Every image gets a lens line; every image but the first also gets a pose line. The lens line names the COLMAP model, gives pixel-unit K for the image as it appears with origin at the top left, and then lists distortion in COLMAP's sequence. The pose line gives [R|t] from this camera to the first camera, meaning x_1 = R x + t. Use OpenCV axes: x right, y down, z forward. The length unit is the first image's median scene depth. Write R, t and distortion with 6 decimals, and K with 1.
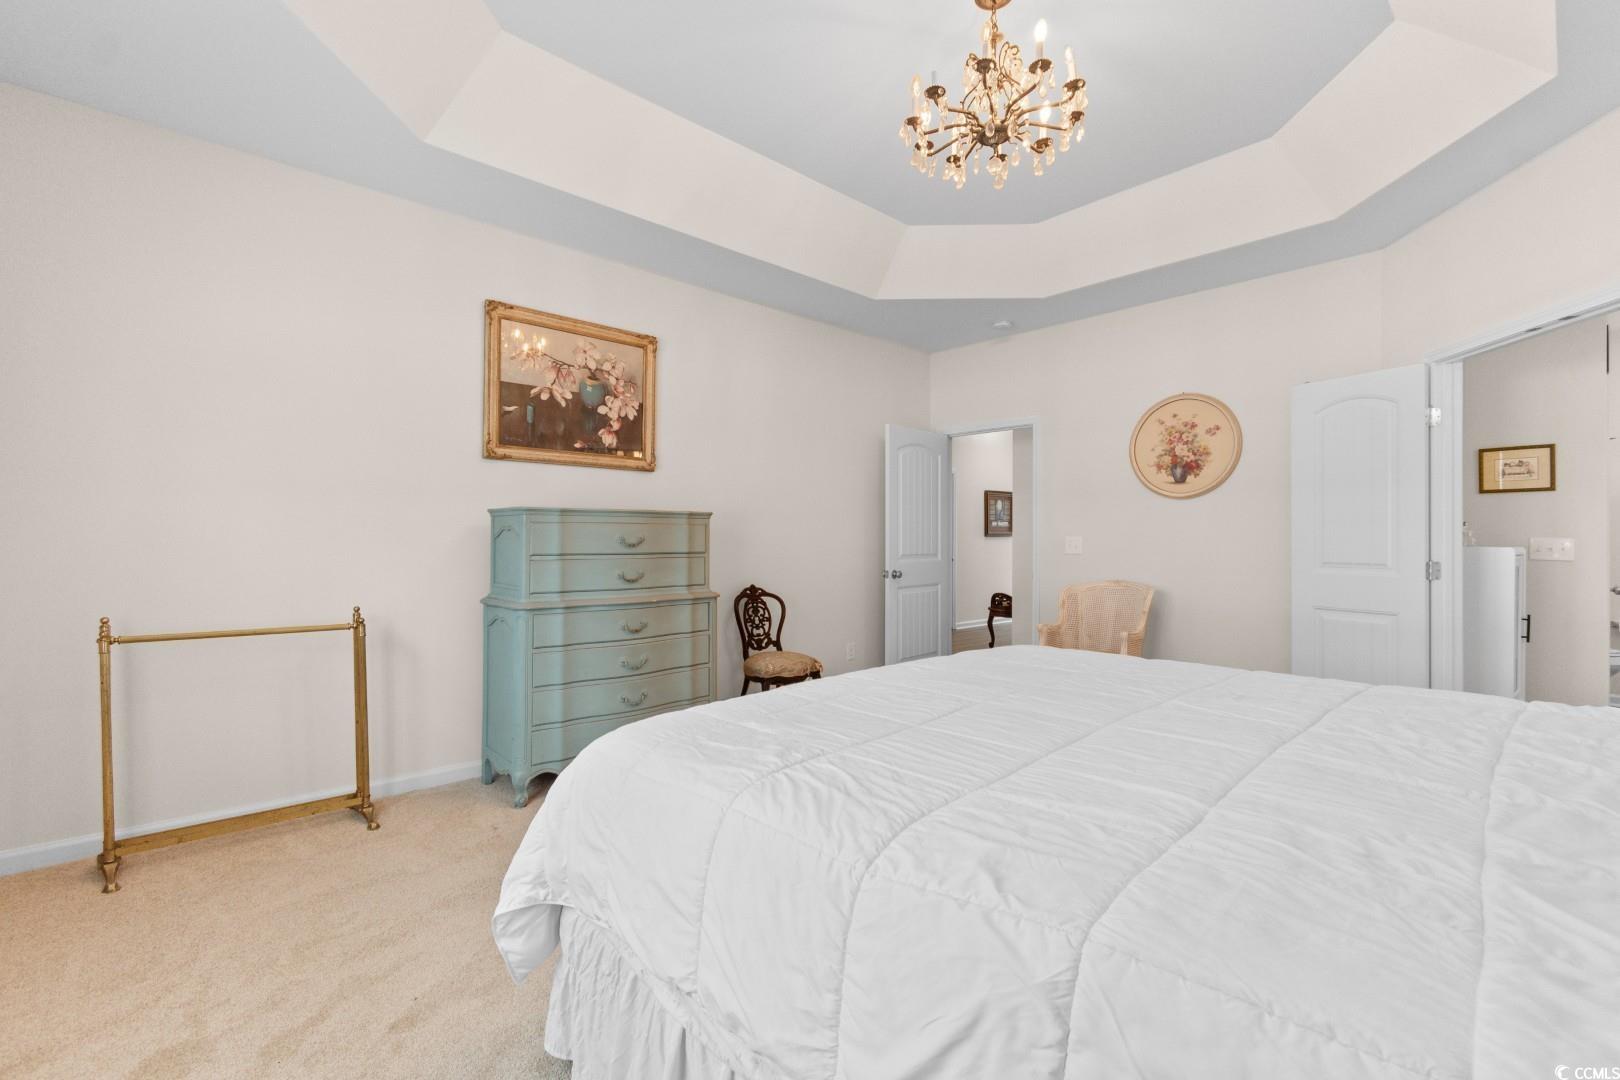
lens RADIAL K [[736.3, 0, 807.1], [0, 736.3, 548.1], [0, 0, 1]] dist [0.000811, 0.000092]
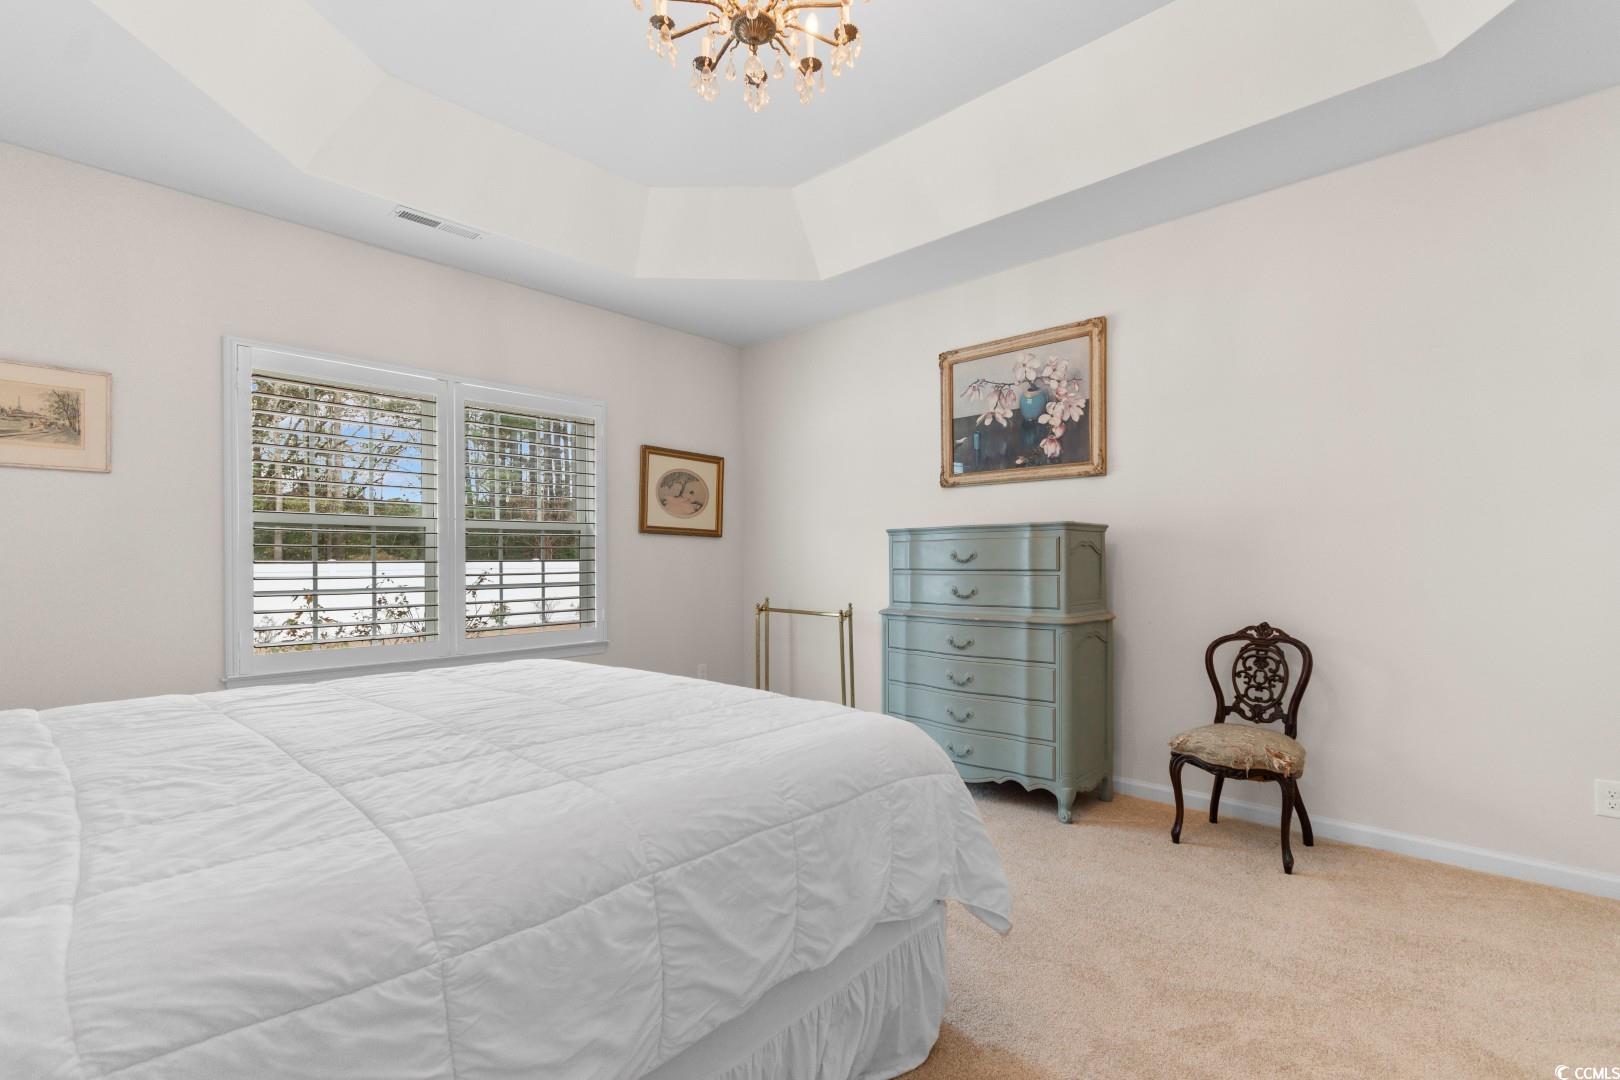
lens RADIAL K [[736.3, 0, 807.1], [0, 736.3, 548.1], [0, 0, 1]] dist [0.000811, 0.000092]
pose [[0.050228, -0.017792, -0.998579, 0.656071], [-0.008267, 0.999800, -0.018229, -0.001328], [0.998704, 0.009170, 0.050071, 0.652618]]
